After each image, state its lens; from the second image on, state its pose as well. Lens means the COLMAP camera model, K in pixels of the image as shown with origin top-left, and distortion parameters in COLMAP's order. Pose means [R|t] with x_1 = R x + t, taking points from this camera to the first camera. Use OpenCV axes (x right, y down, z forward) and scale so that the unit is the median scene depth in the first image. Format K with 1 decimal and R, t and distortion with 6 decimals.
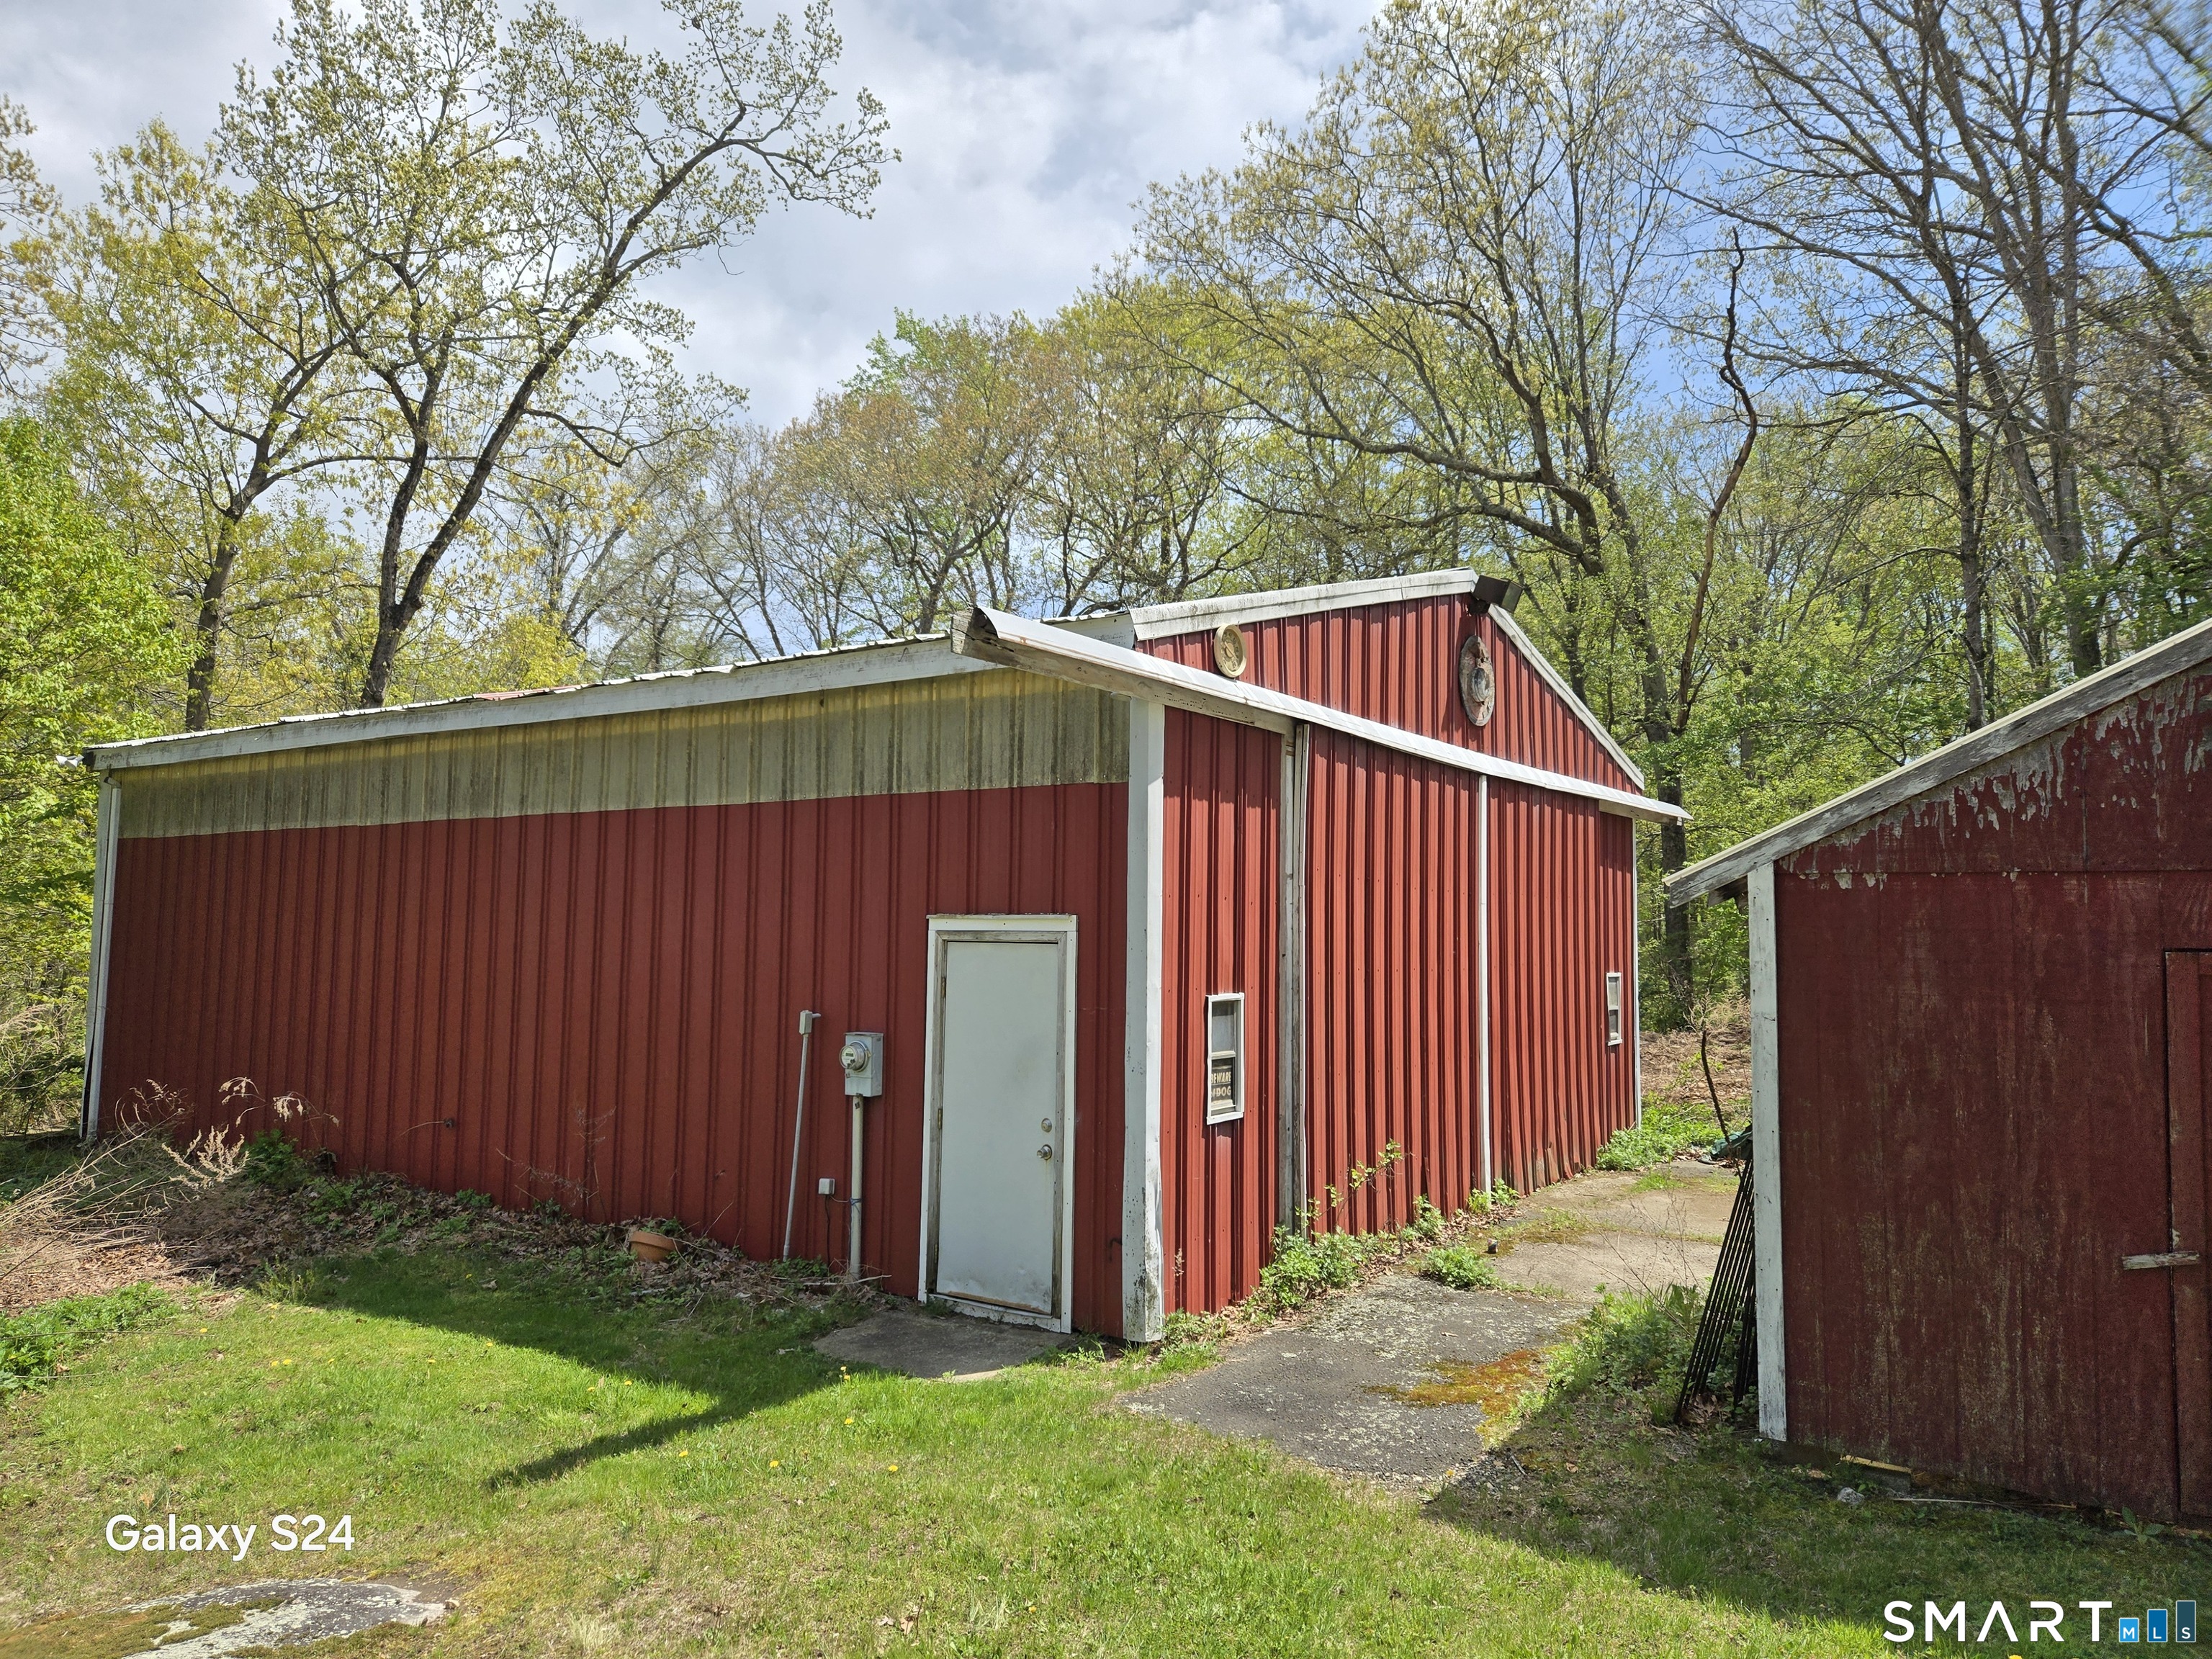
lens RADIAL K [[1422.1, 0, 1142.4], [0, 1422.1, 831.1], [0, 0, 1]] dist [0.087470, -0.073747]
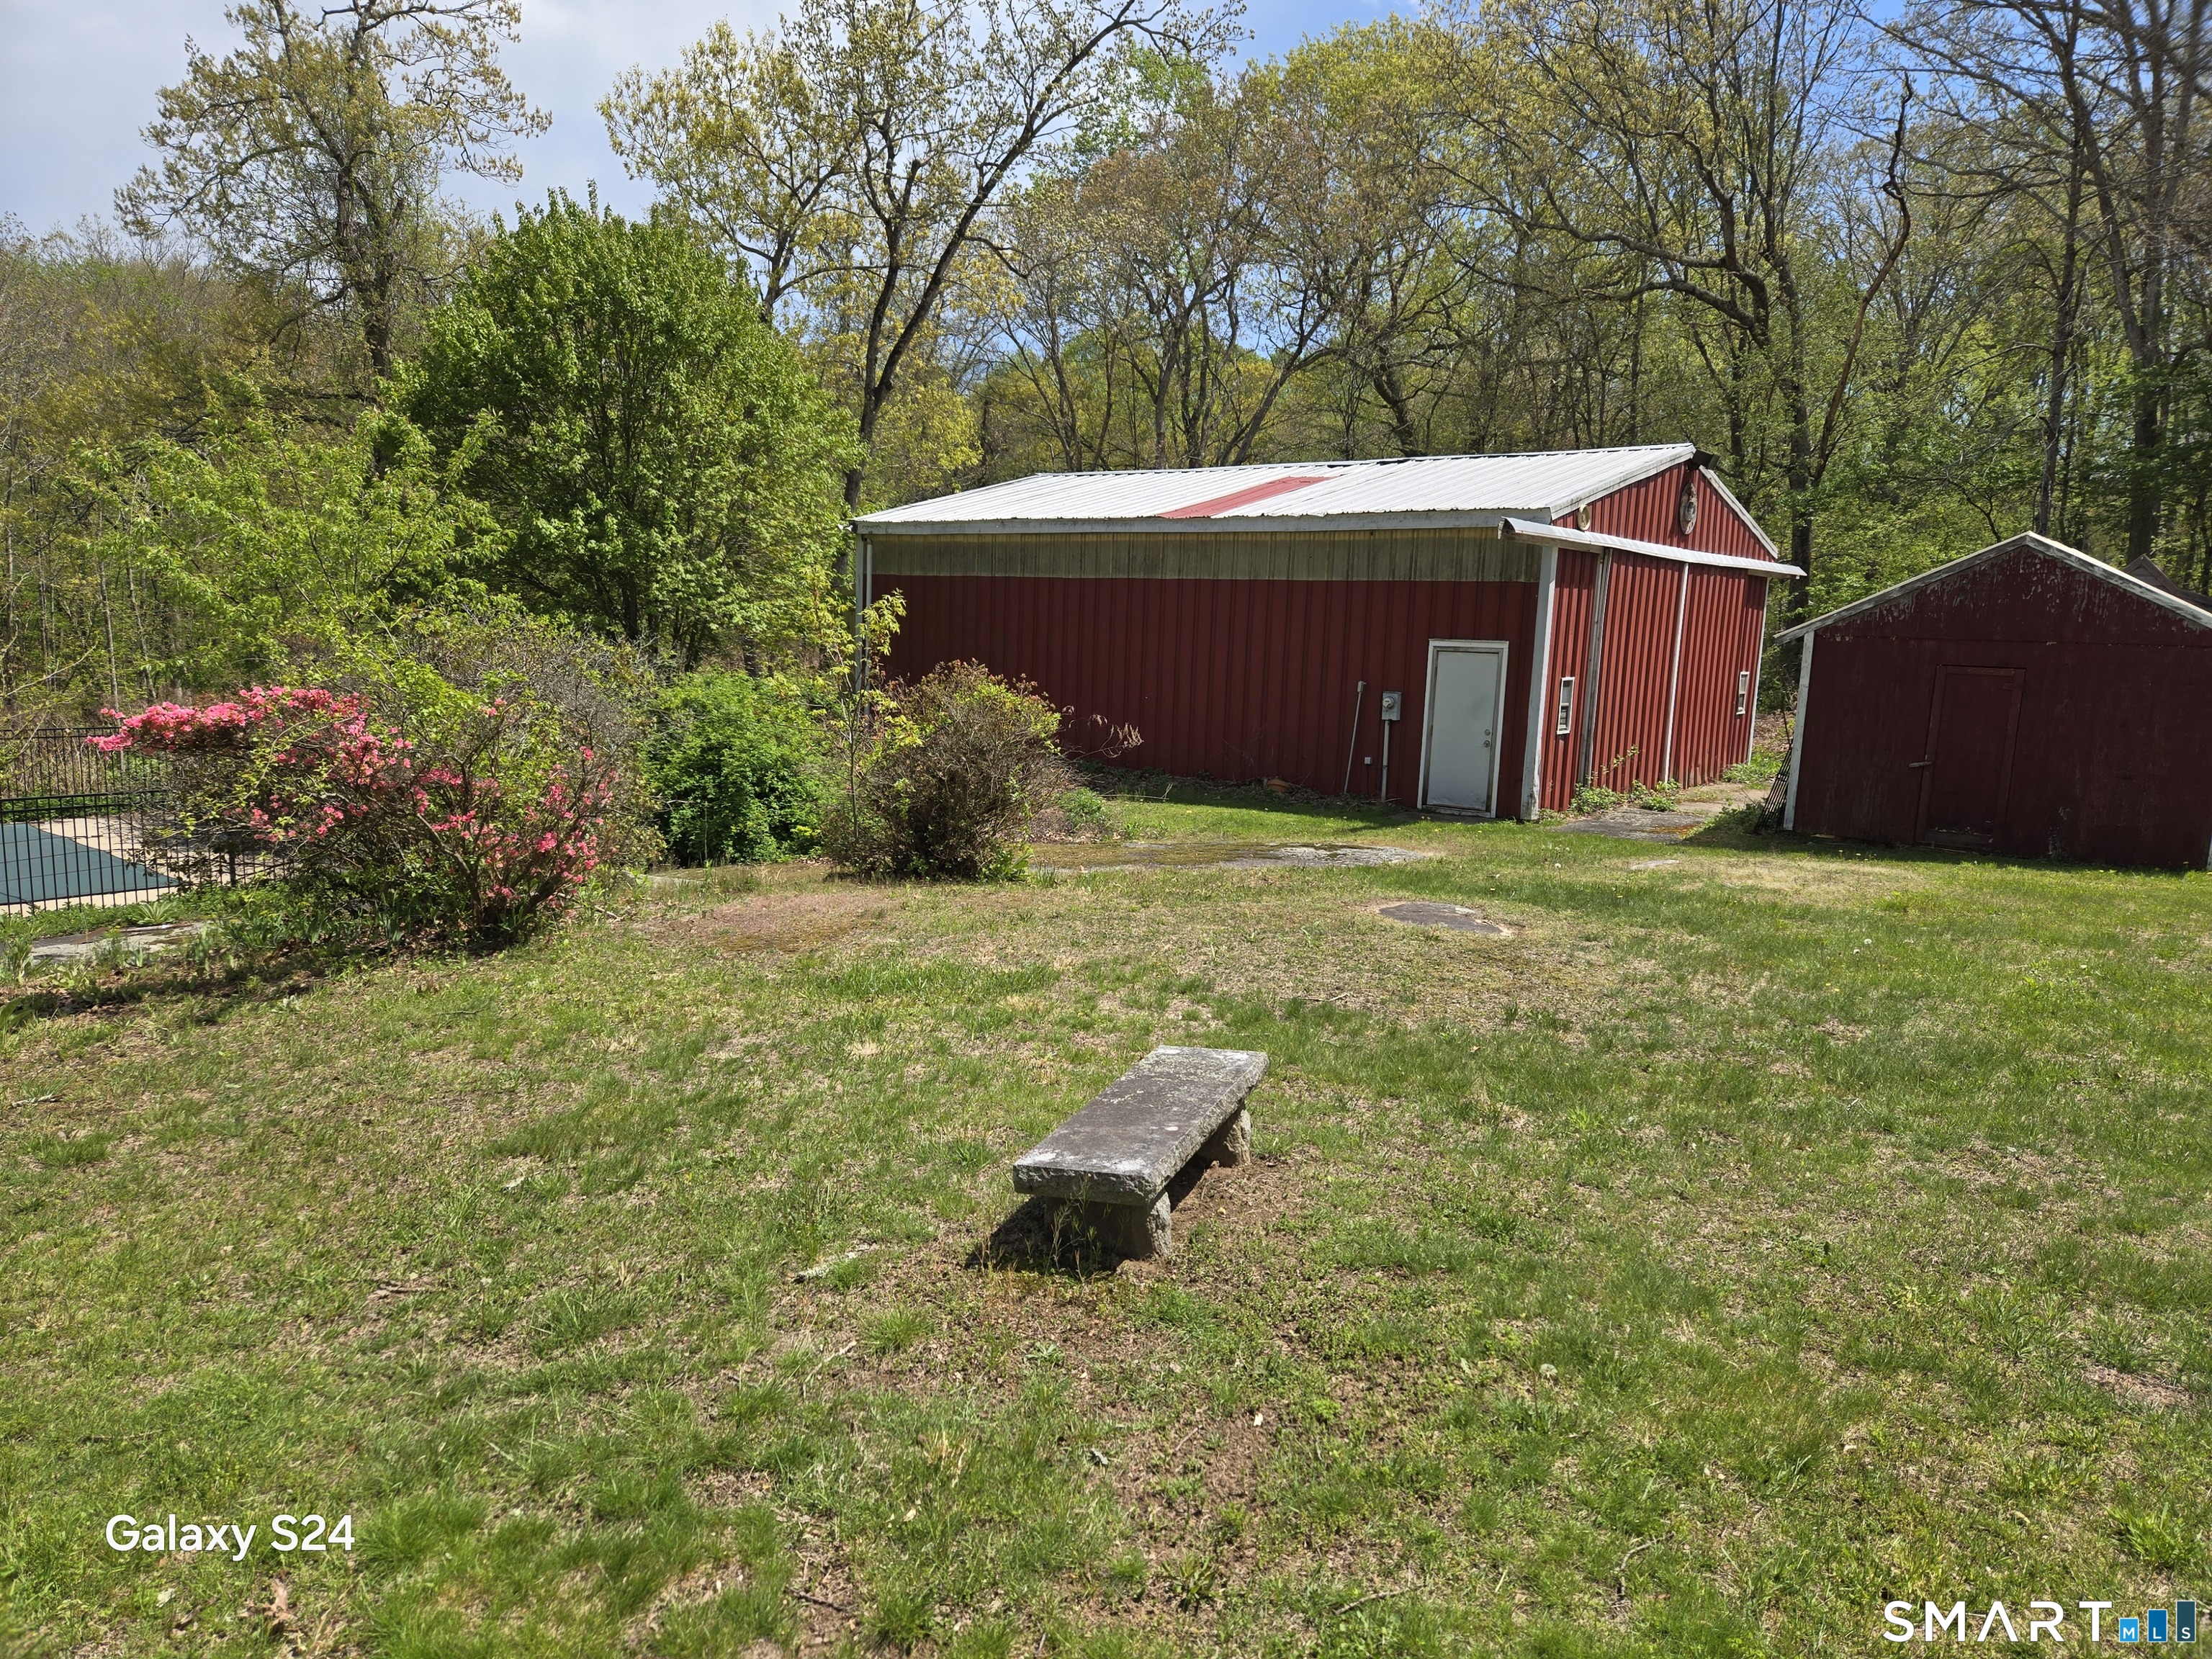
lens RADIAL K [[1537.0, 0, 1112.0], [0, 1537.0, 864.3], [0, 0, 1]] dist [0.086322, -0.098364]
pose [[0.997905, 0.031126, -0.056715, -0.429292], [-0.017539, 0.973984, 0.225935, -0.114871], [0.062272, -0.224467, 0.972490, -1.240293]]
